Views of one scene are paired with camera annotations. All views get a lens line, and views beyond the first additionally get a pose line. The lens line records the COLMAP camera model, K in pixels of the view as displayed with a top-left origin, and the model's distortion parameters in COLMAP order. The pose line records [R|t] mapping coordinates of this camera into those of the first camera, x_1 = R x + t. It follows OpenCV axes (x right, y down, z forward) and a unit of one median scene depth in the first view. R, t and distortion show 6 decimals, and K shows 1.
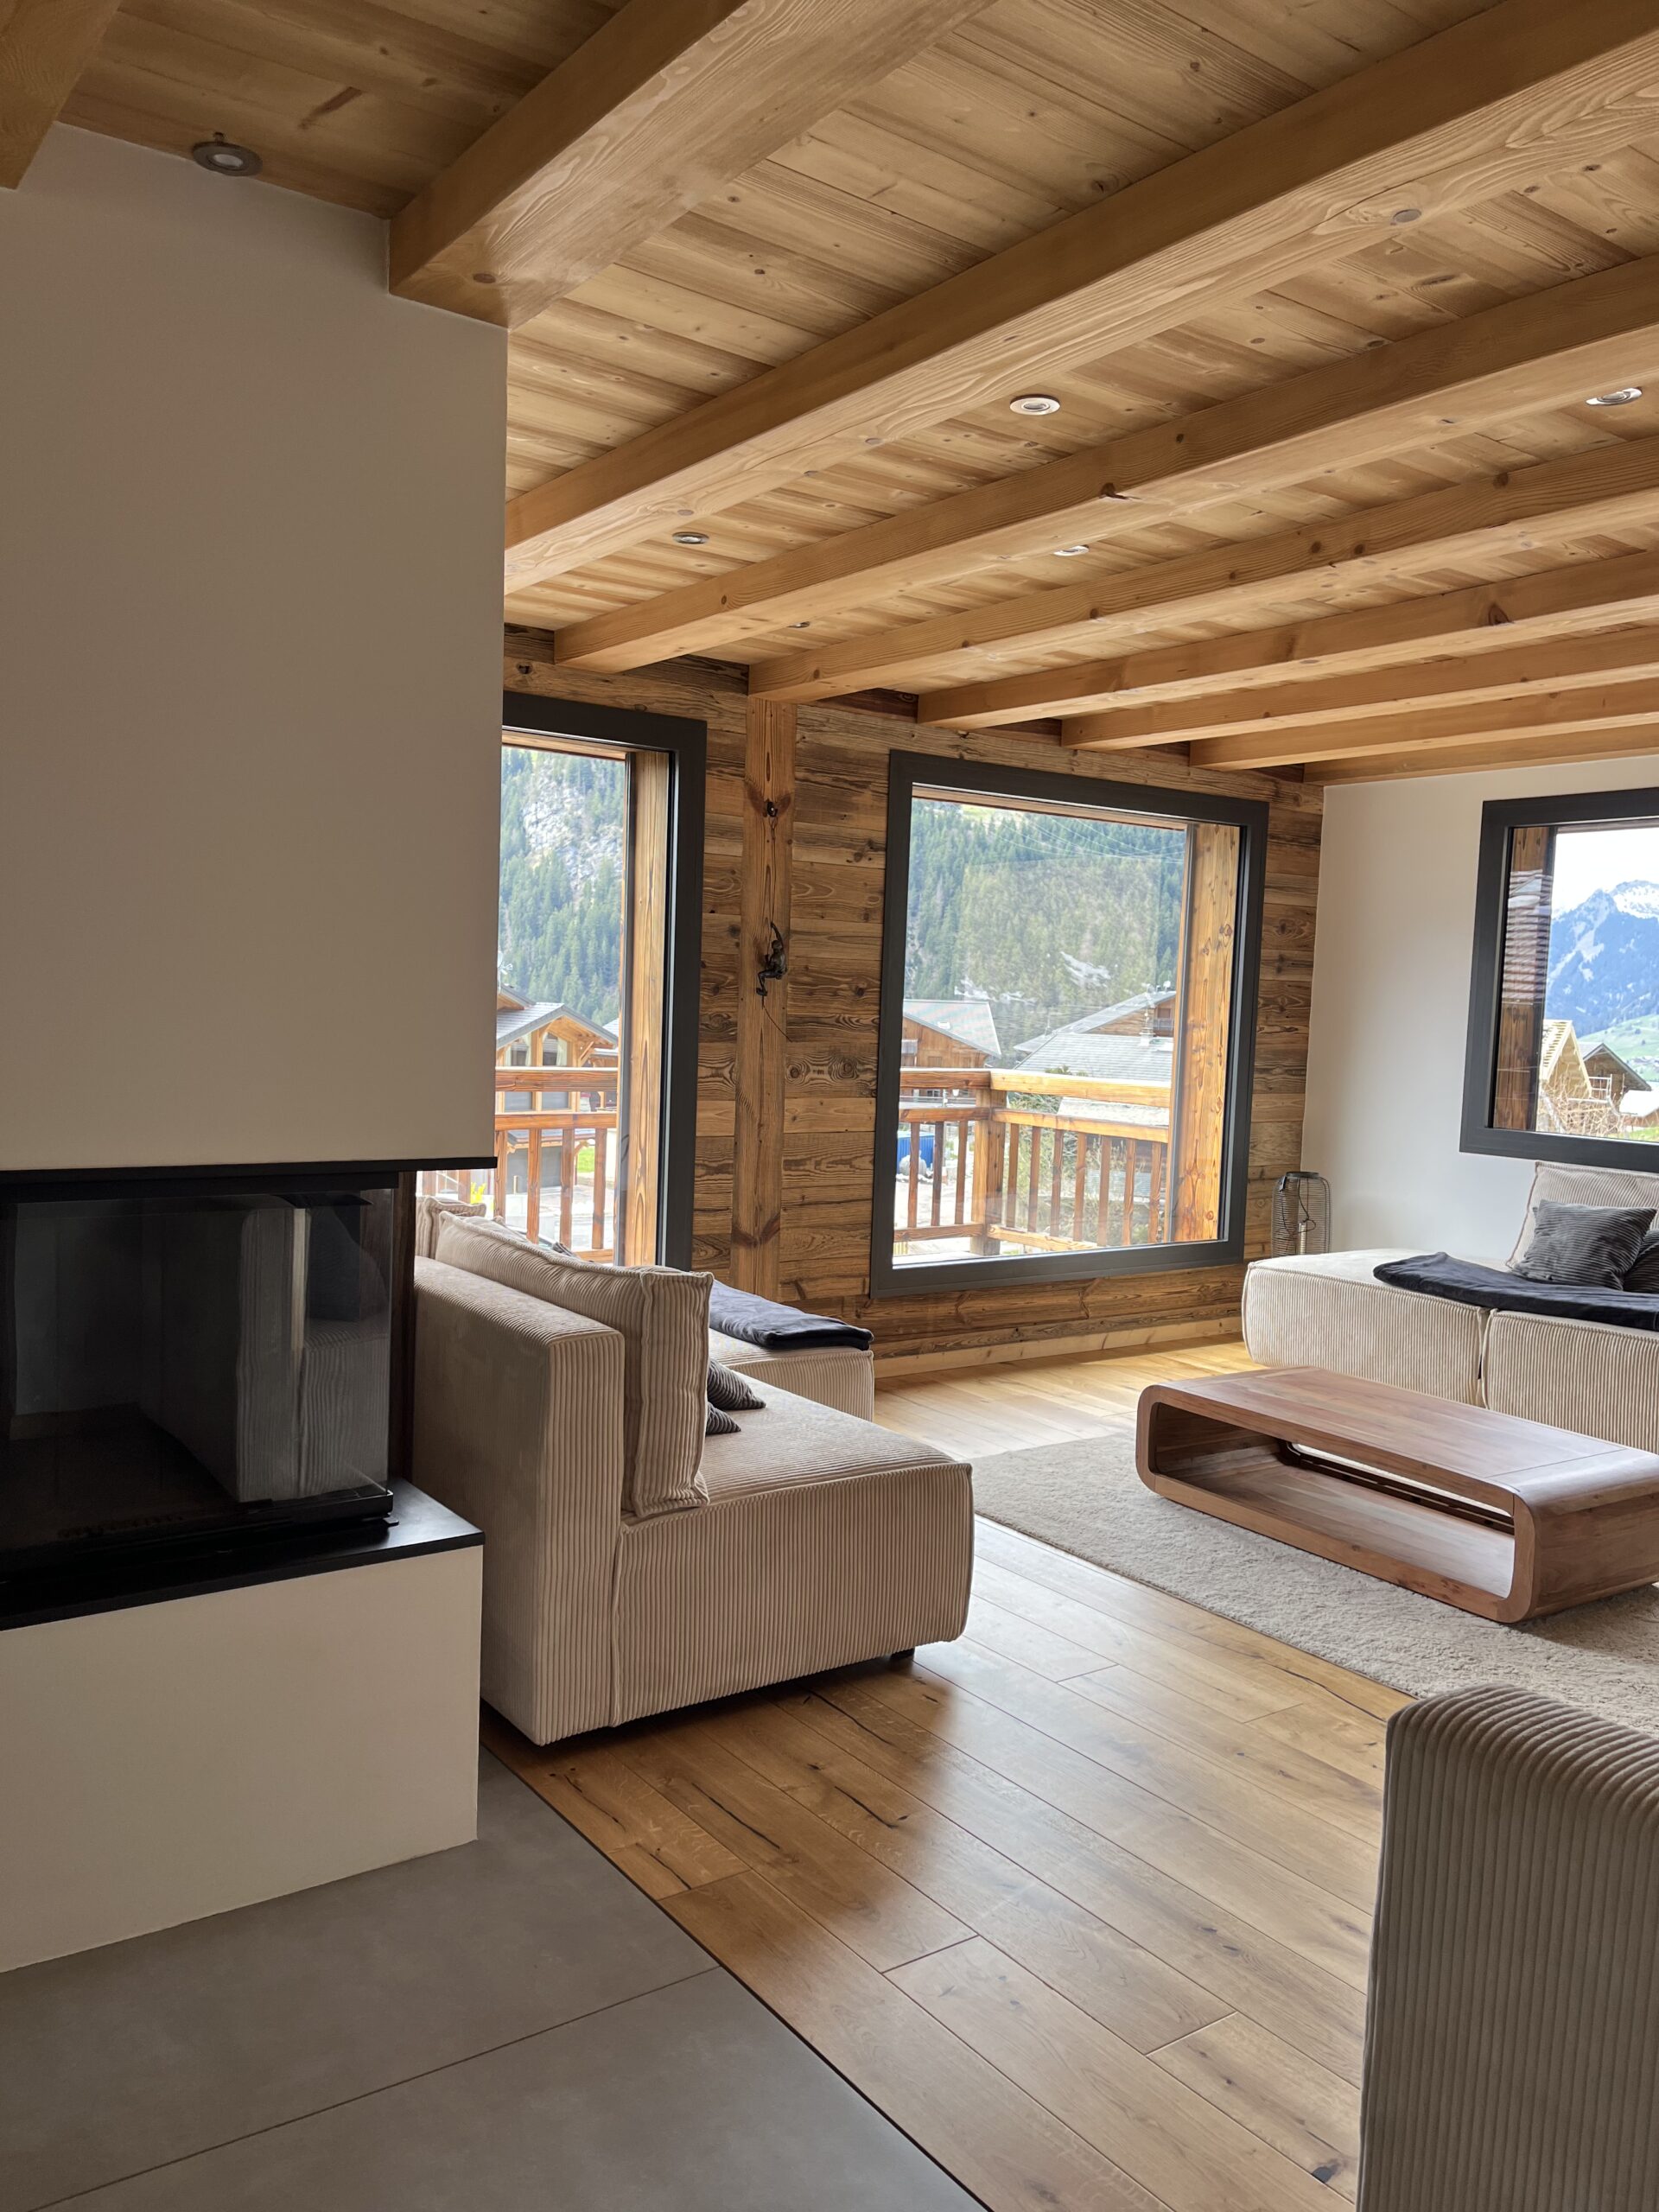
lens RADIAL K [[1681.9, 0, 830.8], [0, 1681.9, 1124.6], [0, 0, 1]] dist [0.009515, 0.002548]
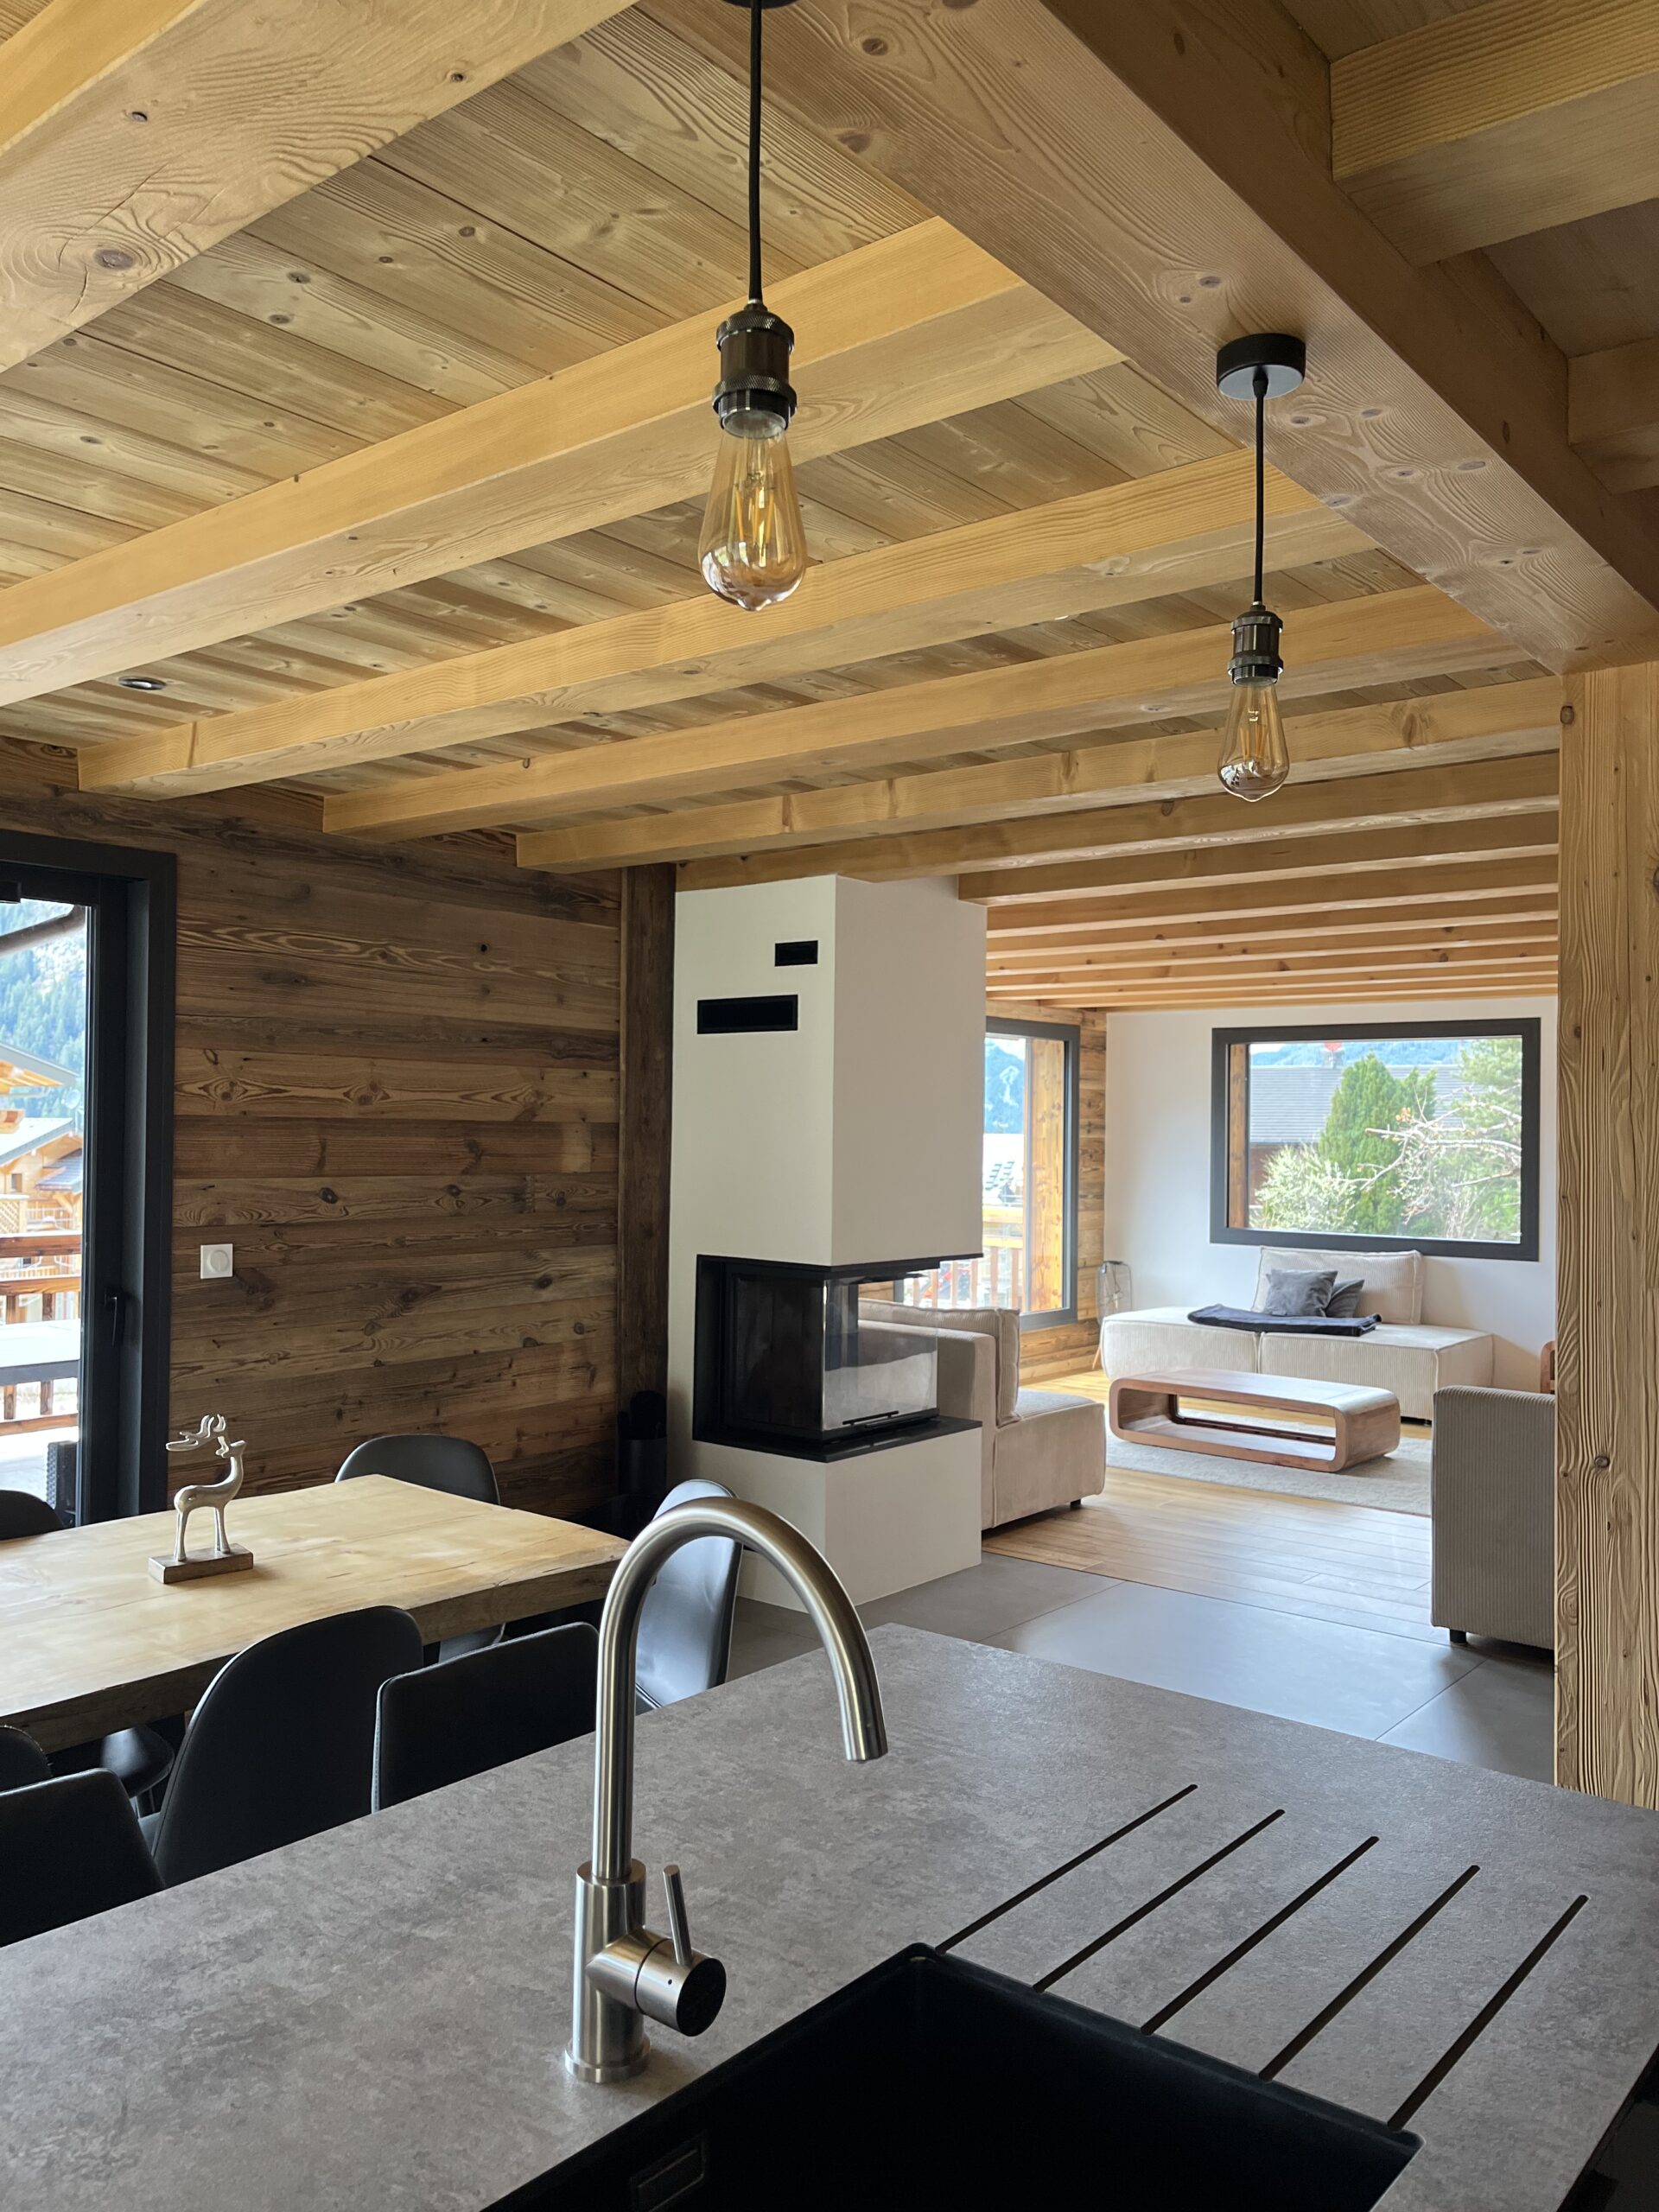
lens RADIAL K [[1681.9, 0, 824.9], [0, 1681.9, 1098.8], [0, 0, 1]] dist [0.009515, 0.002548]
pose [[0.965734, -0.020351, 0.258736, -0.380949], [0.042913, 0.995720, -0.081854, -0.005296], [-0.255963, 0.090153, 0.962474, -0.448236]]
